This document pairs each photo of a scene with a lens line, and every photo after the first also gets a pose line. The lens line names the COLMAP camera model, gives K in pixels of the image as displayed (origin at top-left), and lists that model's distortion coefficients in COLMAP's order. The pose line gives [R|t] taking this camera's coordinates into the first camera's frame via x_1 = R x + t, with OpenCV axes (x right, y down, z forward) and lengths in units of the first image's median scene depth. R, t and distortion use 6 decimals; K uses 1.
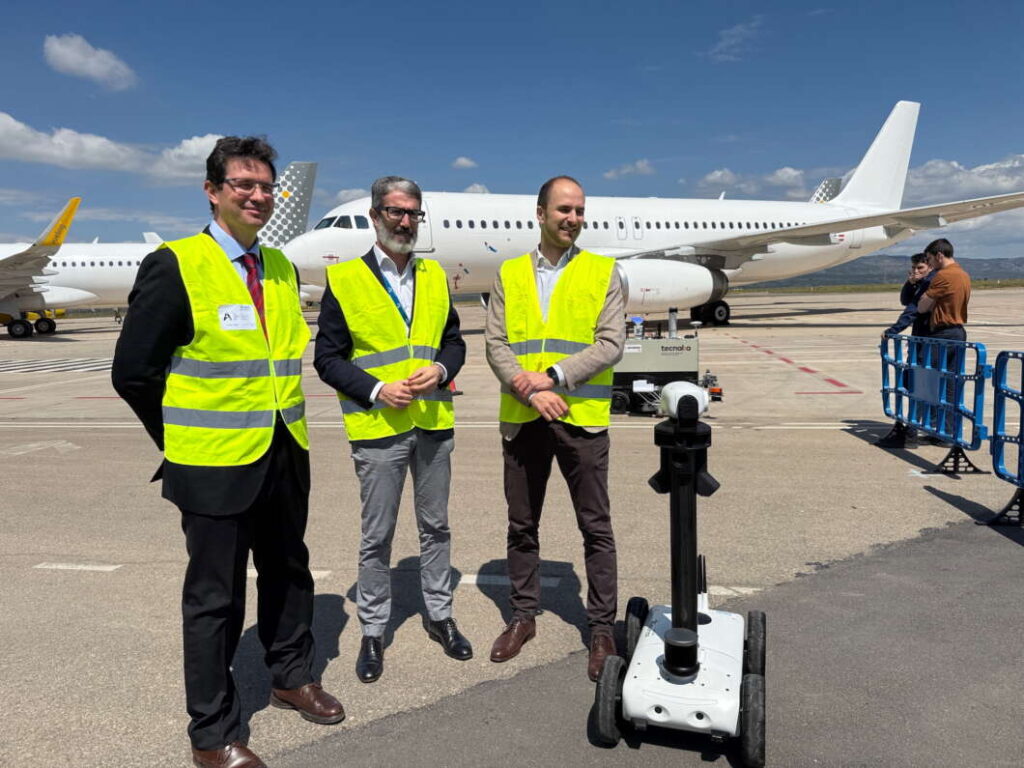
lens RADIAL K [[705.5, 0, 512.0], [0, 705.5, 384.0], [0, 0, 1]] dist [0.020466, -0.028043]
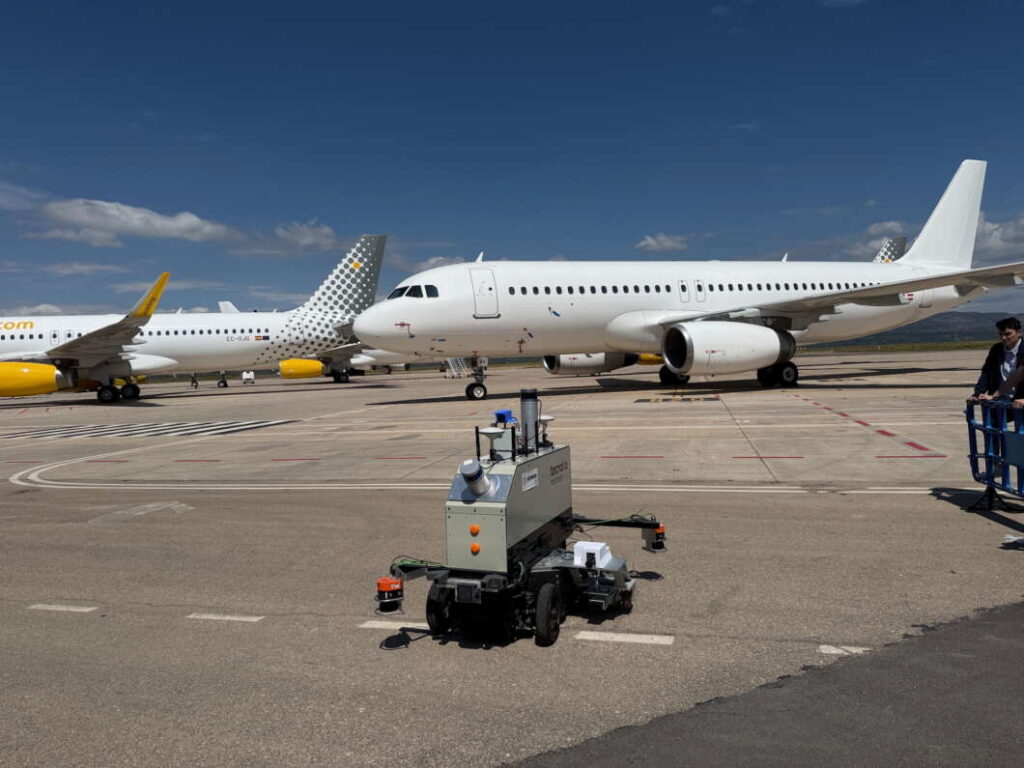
lens RADIAL K [[705.5, 0, 512.0], [0, 705.5, 384.0], [0, 0, 1]] dist [0.020466, -0.028043]
pose [[0.996818, -0.008538, -0.079254, -0.068397], [0.001691, 0.996288, -0.086070, -0.009122], [0.079695, 0.085662, 0.993132, -0.088691]]
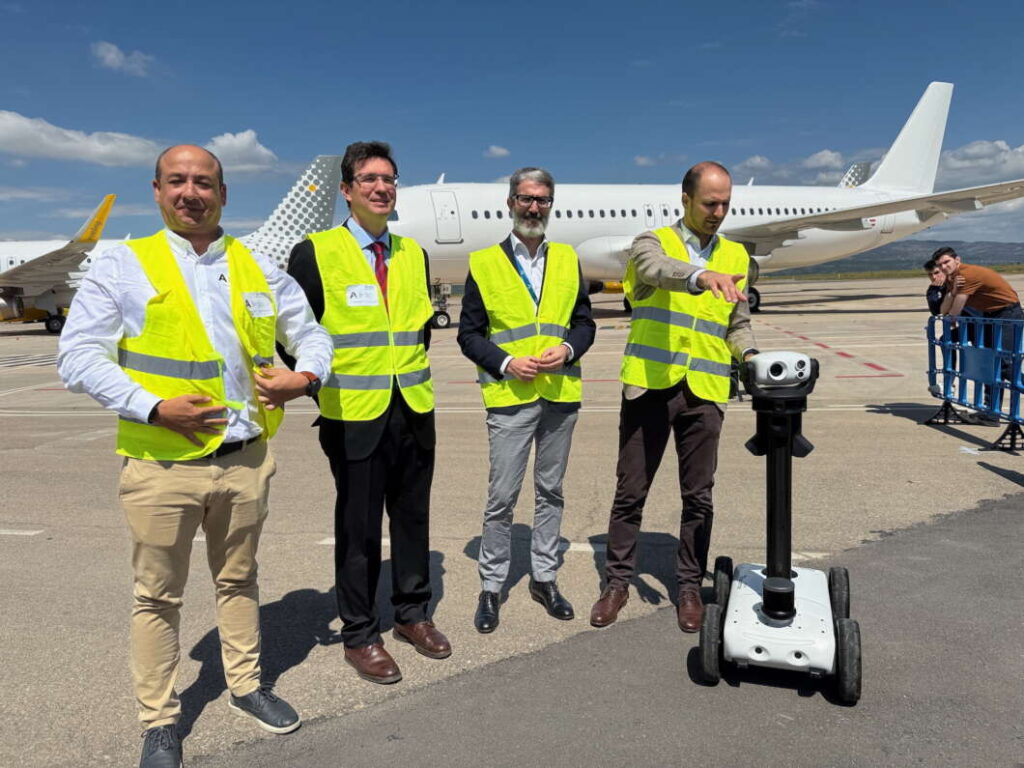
lens RADIAL K [[707.7, 0, 509.2], [0, 707.7, 385.6], [0, 0, 1]] dist [0.002956, -0.005447]
pose [[0.999430, -0.007734, -0.032857, -0.067432], [0.008225, 0.999856, 0.014825, 0.013813], [0.032738, -0.015087, 0.999350, -0.050906]]
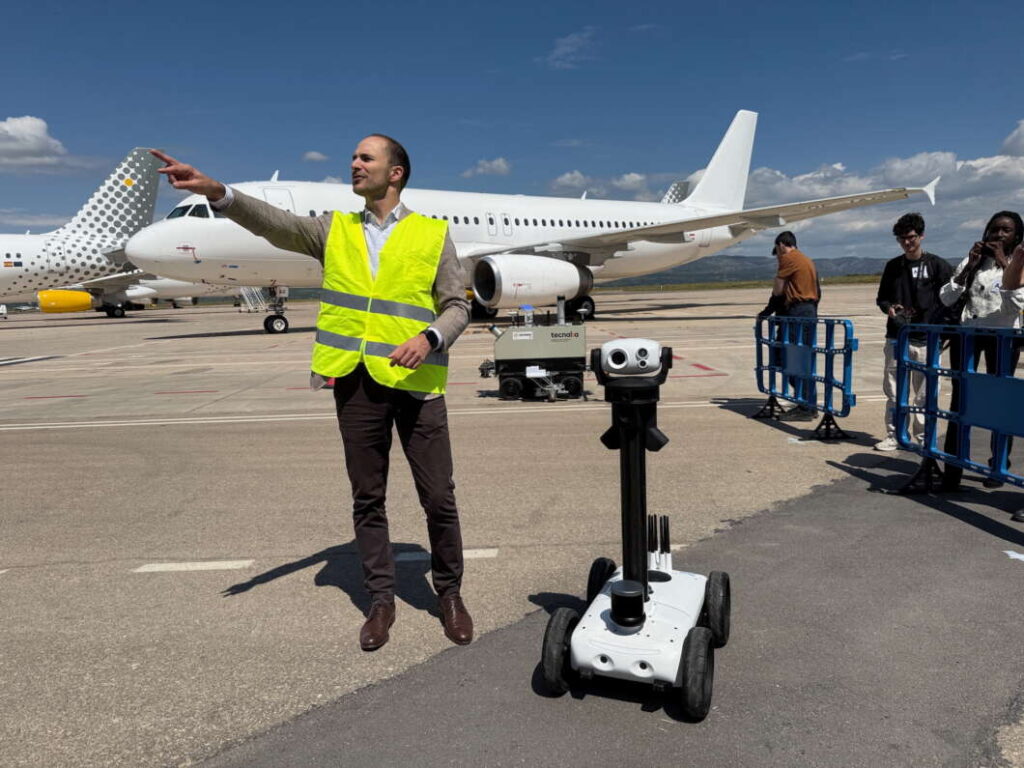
lens RADIAL K [[696.9, 0, 499.9], [0, 696.9, 381.9], [0, 0, 1]] dist [0.094499, -0.139613]
pose [[0.984316, -0.022870, 0.174928, -0.077820], [0.022850, 0.999737, 0.002130, 0.026555], [-0.174931, 0.001900, 0.984579, 0.004736]]
